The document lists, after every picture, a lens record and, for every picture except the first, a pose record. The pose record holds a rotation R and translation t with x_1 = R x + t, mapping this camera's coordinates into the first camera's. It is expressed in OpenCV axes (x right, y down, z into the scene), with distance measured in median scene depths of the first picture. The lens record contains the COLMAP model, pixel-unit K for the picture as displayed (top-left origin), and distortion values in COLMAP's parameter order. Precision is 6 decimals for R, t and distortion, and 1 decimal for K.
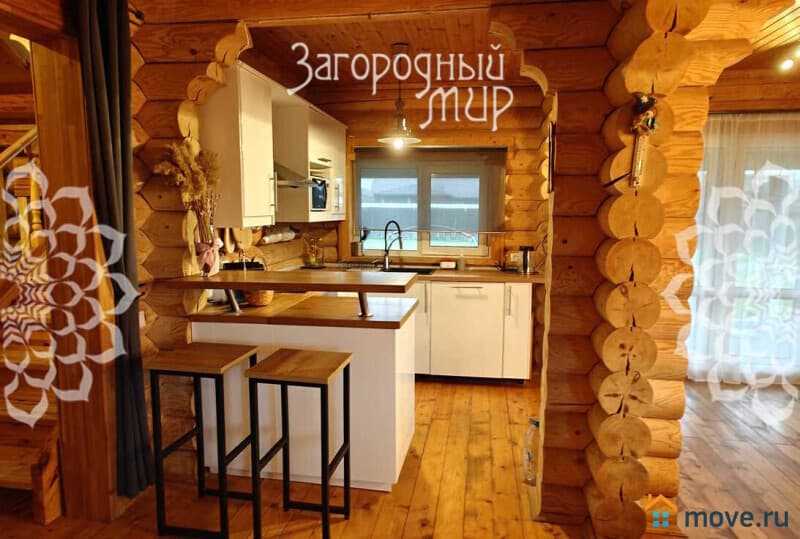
lens RADIAL K [[516.0, 0, 400.0], [0, 516.0, 269.5], [0, 0, 1]] dist [0.002256, 0.000375]
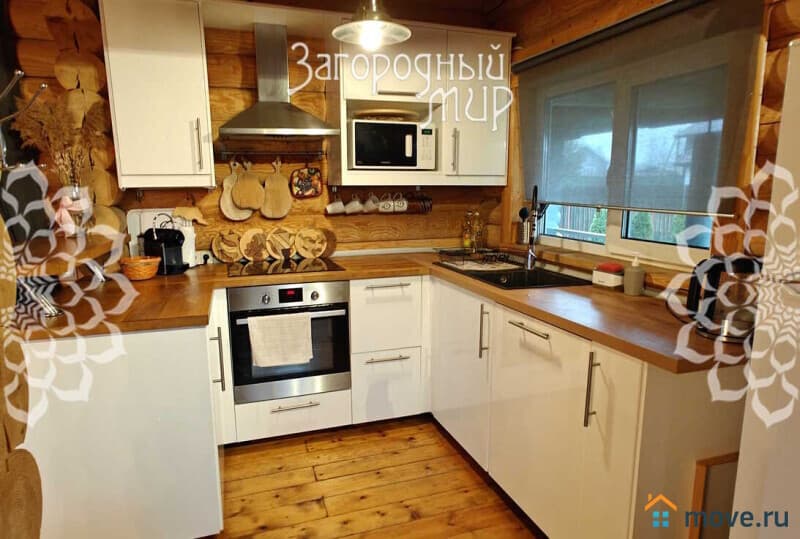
lens RADIAL K [[516.0, 0, 400.0], [0, 516.0, 269.5], [0, 0, 1]] dist [0.002256, 0.000375]
pose [[0.485290, 0.139125, -0.863214, 0.411469], [-0.096203, 0.989762, 0.105436, -0.049270], [0.869045, 0.031877, 0.493705, 0.601558]]
